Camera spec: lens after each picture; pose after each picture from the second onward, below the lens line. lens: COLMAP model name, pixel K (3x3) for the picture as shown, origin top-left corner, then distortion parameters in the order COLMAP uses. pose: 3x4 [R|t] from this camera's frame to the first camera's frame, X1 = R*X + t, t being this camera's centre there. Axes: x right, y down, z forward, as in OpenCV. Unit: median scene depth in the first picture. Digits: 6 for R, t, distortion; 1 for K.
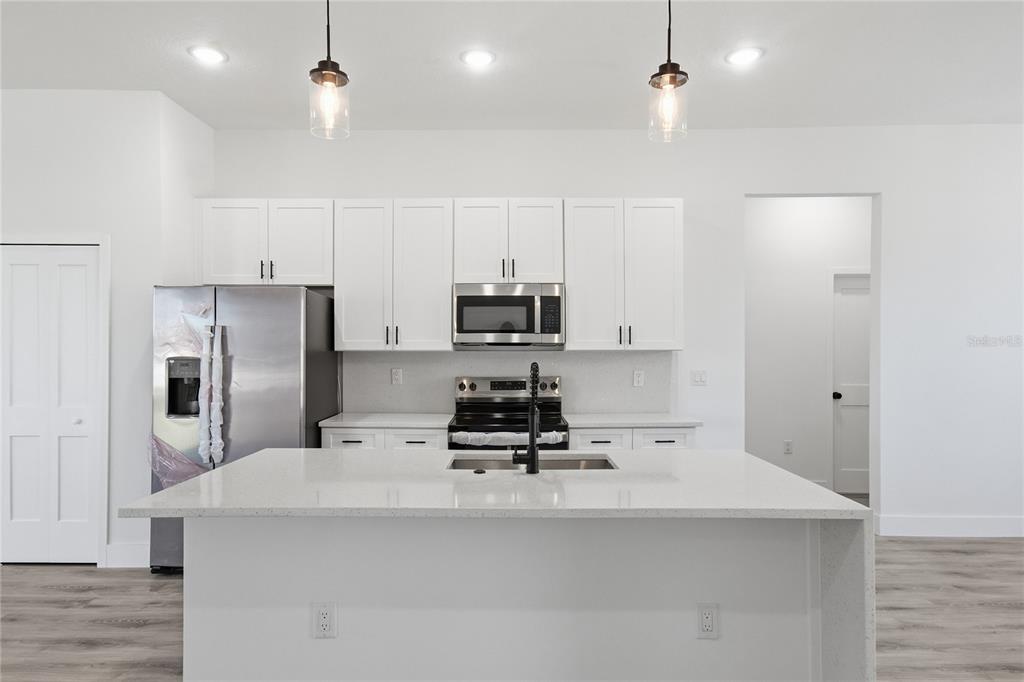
lens RADIAL K [[634.5, 0, 502.8], [0, 634.5, 347.2], [0, 0, 1]] dist [0.033657, -0.003810]
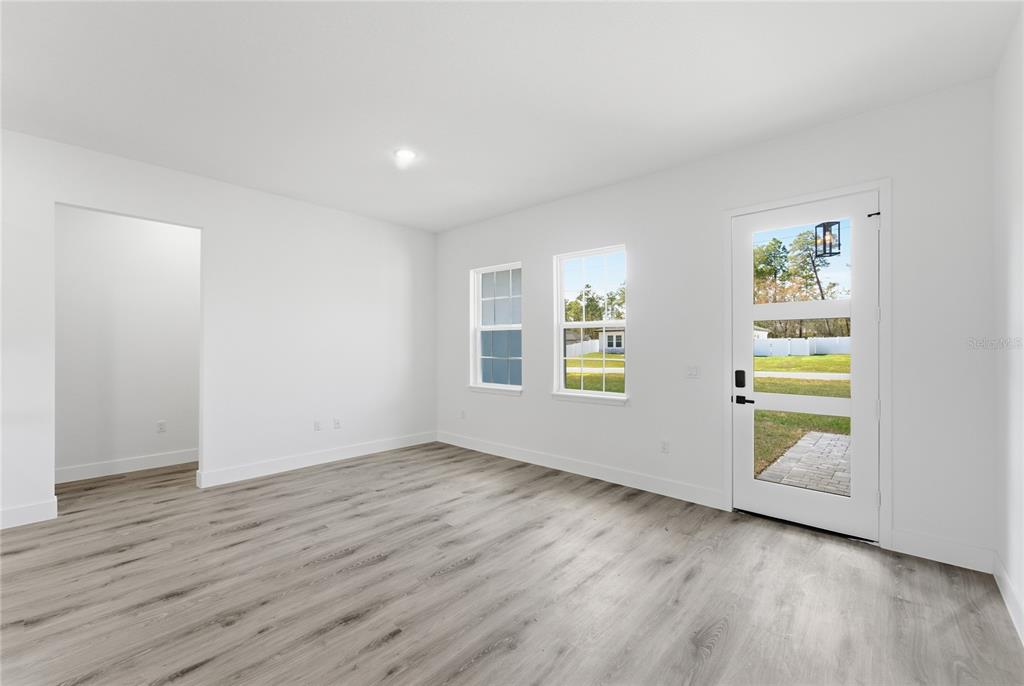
lens RADIAL K [[420.0, 0, 511.9], [0, 420.0, 349.4], [0, 0, 1]] dist [-0.009012, 0.003085]
pose [[0.657372, -0.002555, 0.753562, 0.448830], [-0.007752, 0.999918, 0.010153, -0.005234], [-0.753527, -0.012516, 0.657298, -0.041179]]
